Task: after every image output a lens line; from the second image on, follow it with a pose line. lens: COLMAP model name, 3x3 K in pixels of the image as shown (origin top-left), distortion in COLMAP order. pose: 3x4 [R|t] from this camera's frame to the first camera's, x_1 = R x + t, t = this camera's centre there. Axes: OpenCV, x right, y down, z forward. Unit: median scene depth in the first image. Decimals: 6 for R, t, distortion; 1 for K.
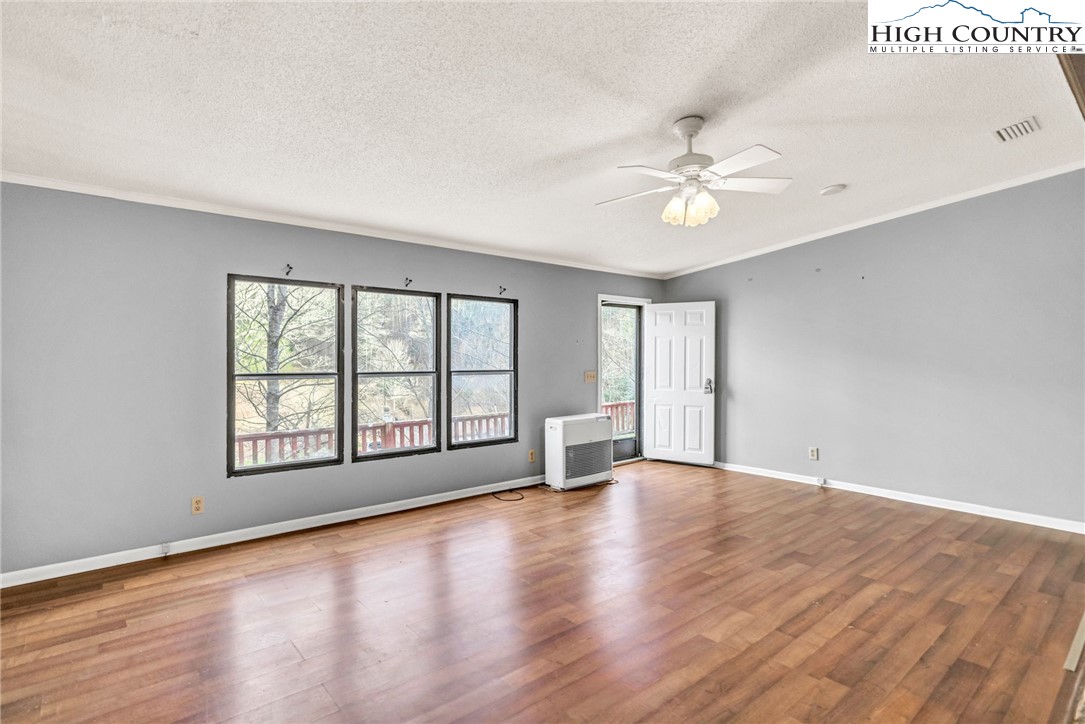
lens RADIAL K [[544.3, 0, 537.4], [0, 544.3, 354.9], [0, 0, 1]] dist [0.002206, 0.000063]
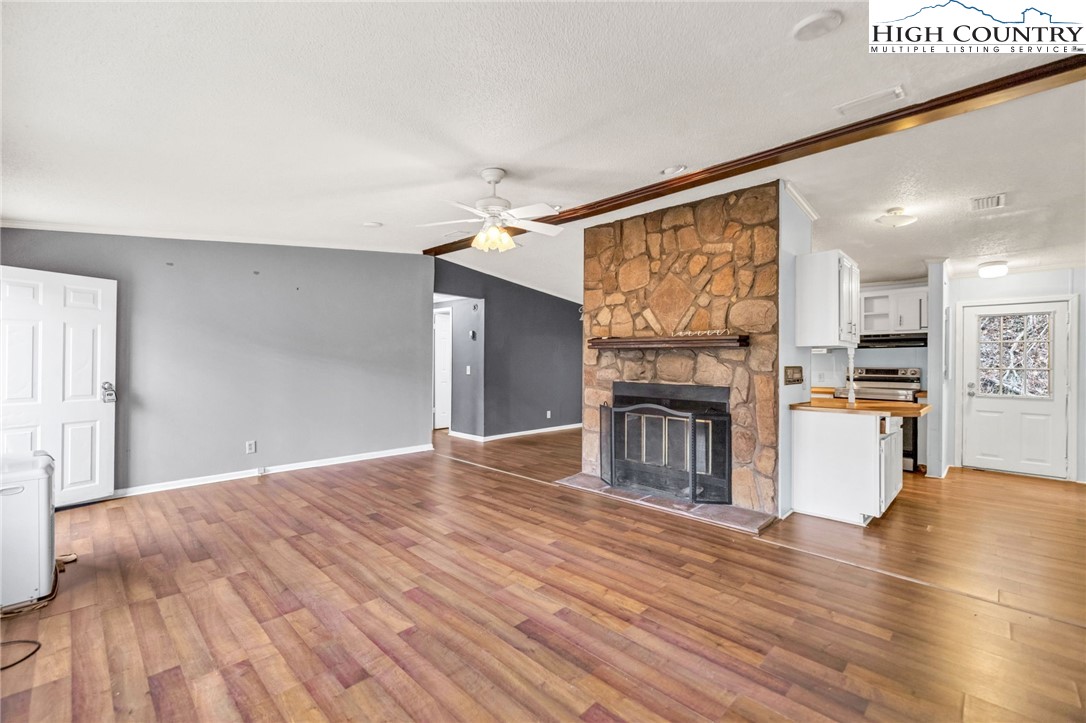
lens RADIAL K [[468.5, 0, 543.2], [0, 468.5, 360.9], [0, 0, 1]] dist [-0.002457, -0.000467]
pose [[-0.108983, -0.005666, 0.994027, -0.479771], [-0.009202, 0.999947, 0.004691, 0.006830], [-0.994001, -0.008635, -0.109029, 0.582668]]
